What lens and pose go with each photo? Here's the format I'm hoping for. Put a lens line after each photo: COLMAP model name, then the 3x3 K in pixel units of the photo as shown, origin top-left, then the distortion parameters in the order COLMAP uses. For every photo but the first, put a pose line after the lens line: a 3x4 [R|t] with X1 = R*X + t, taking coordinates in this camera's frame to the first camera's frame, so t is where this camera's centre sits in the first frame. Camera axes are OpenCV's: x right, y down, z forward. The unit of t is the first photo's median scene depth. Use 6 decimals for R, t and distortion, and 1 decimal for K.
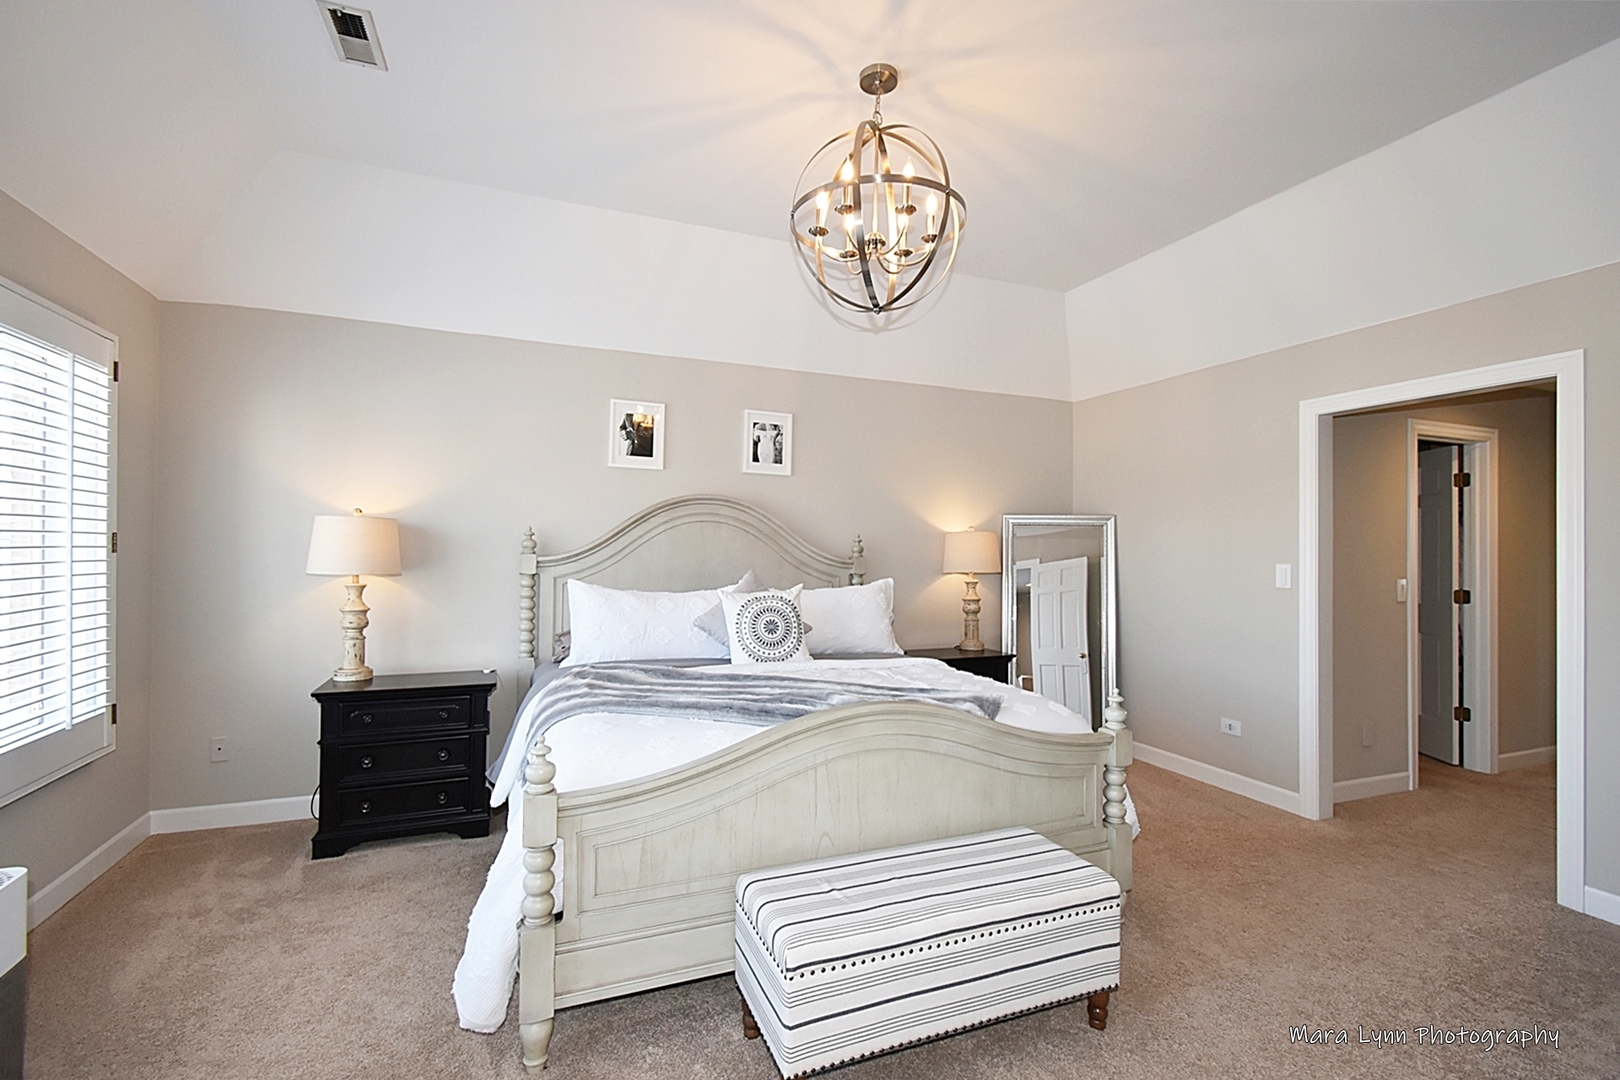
lens RADIAL K [[719.5, 0, 811.3], [0, 719.5, 537.6], [0, 0, 1]] dist [-0.000541, 0.000018]
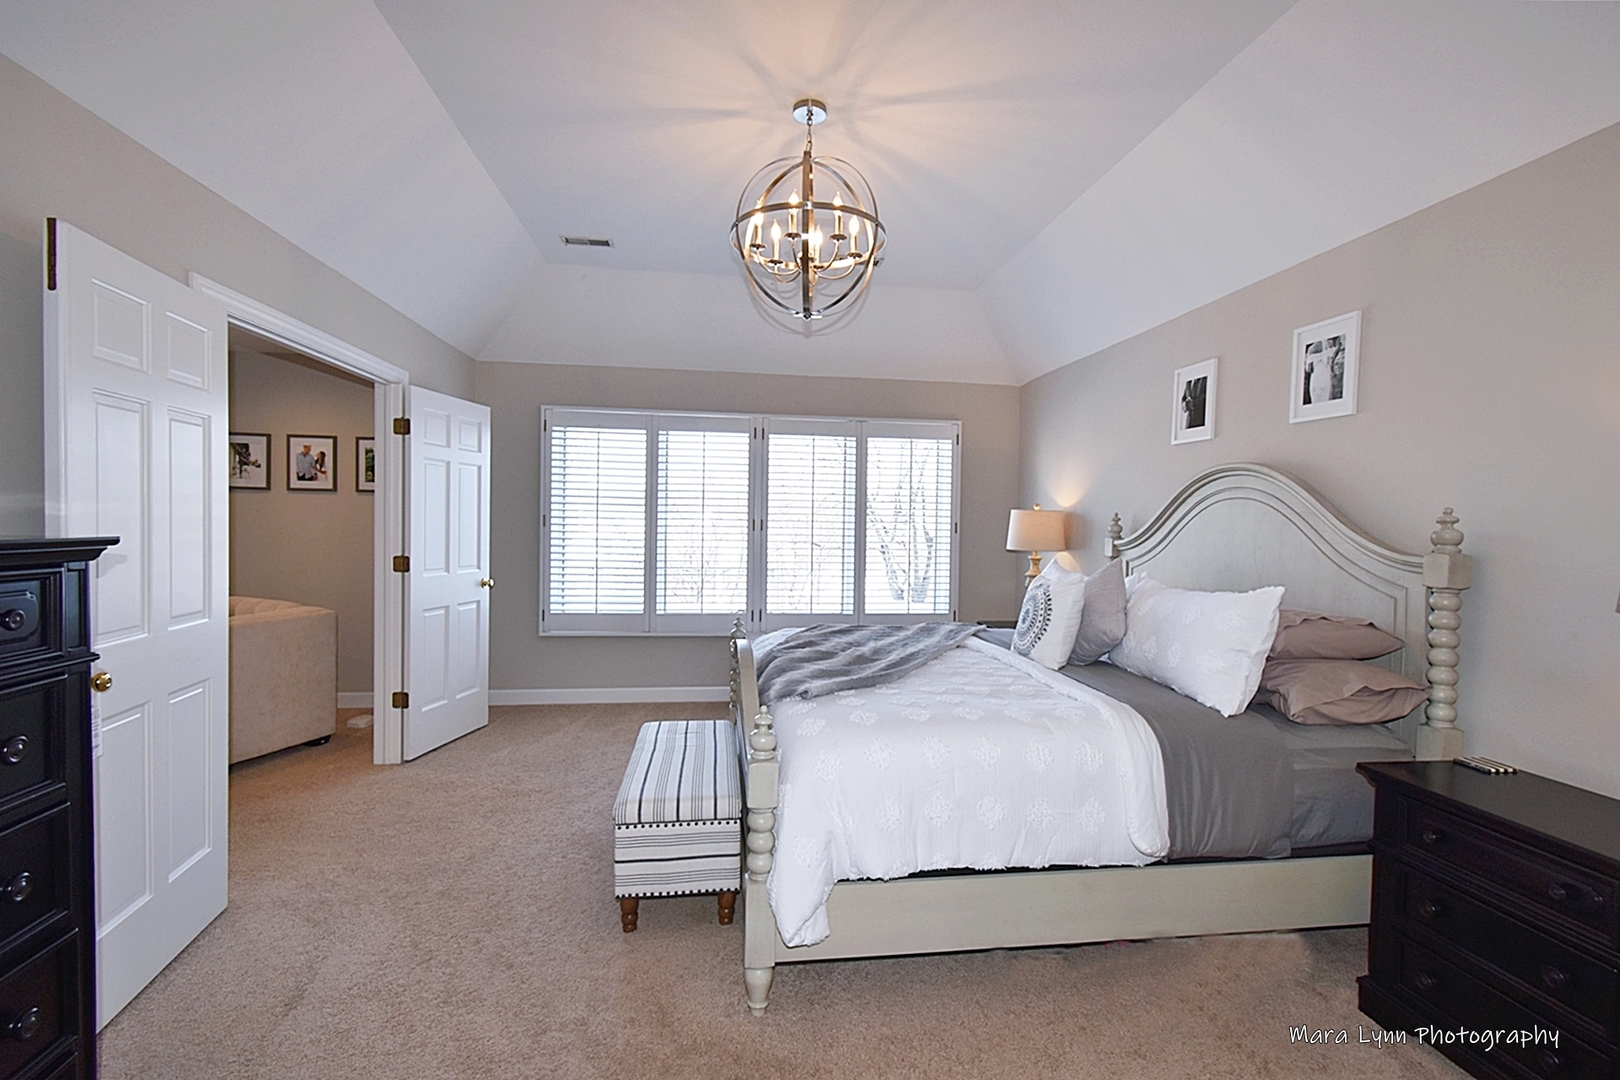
lens RADIAL K [[719.5, 0, 812.6], [0, 719.5, 541.0], [0, 0, 1]] dist [-0.000541, 0.000018]
pose [[-0.241947, 0.009364, -0.970244, 0.674005], [-0.004236, 0.999934, 0.010707, 0.015209], [0.970280, 0.006701, -0.241891, 0.720192]]
